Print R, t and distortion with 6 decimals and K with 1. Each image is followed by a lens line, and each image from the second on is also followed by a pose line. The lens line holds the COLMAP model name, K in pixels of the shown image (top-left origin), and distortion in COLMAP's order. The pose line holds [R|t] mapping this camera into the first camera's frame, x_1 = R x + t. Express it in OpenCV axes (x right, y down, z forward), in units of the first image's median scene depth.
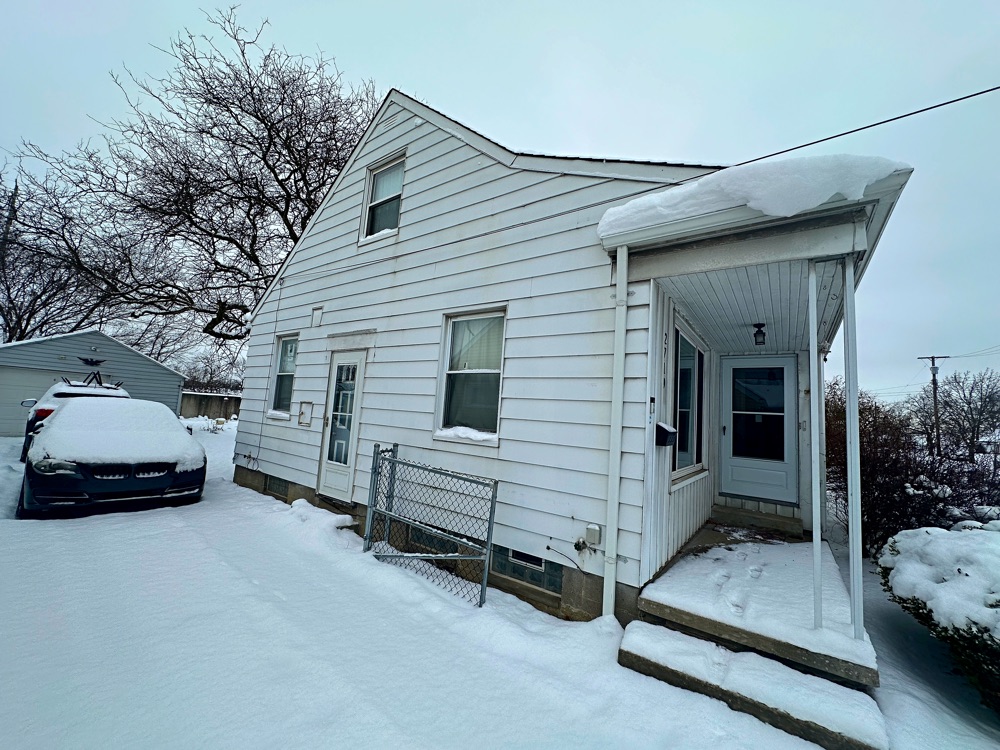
lens RADIAL K [[394.1, 0, 503.2], [0, 394.1, 373.1], [0, 0, 1]] dist [0.000462, 0.000063]
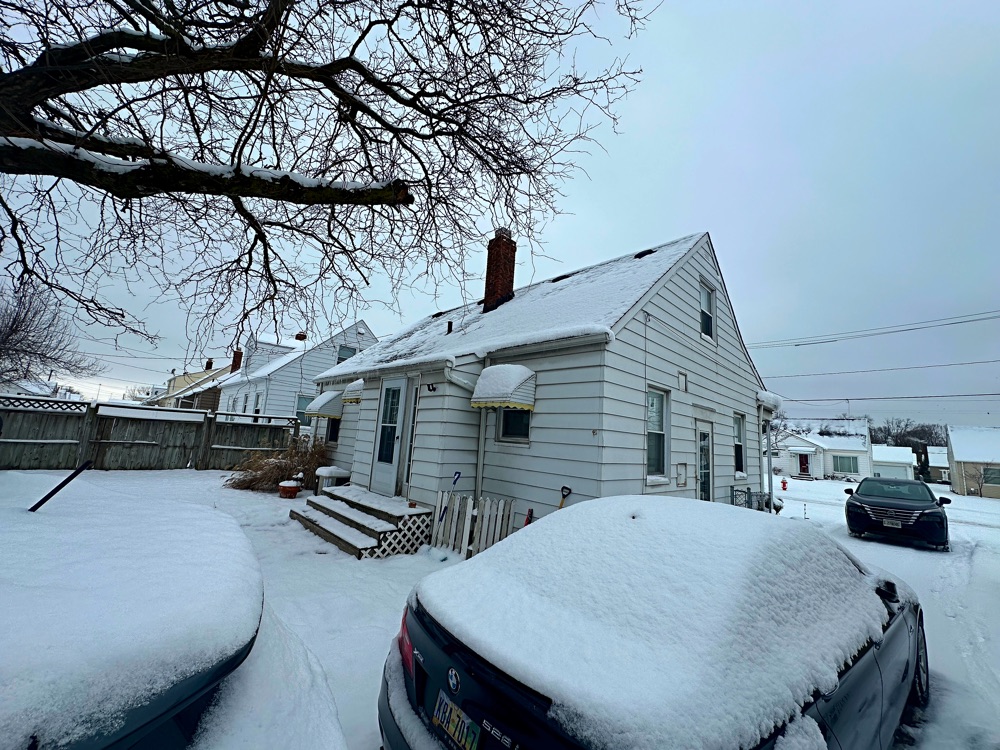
lens RADIAL K [[394.1, 0, 502.4], [0, 394.1, 377.8], [0, 0, 1]] dist [0.000462, 0.000063]
pose [[0.187997, 0.099285, 0.977138, -1.495417], [-0.152868, 0.985711, -0.070745, -0.003431], [-0.970200, -0.136073, 0.200488, 1.175479]]
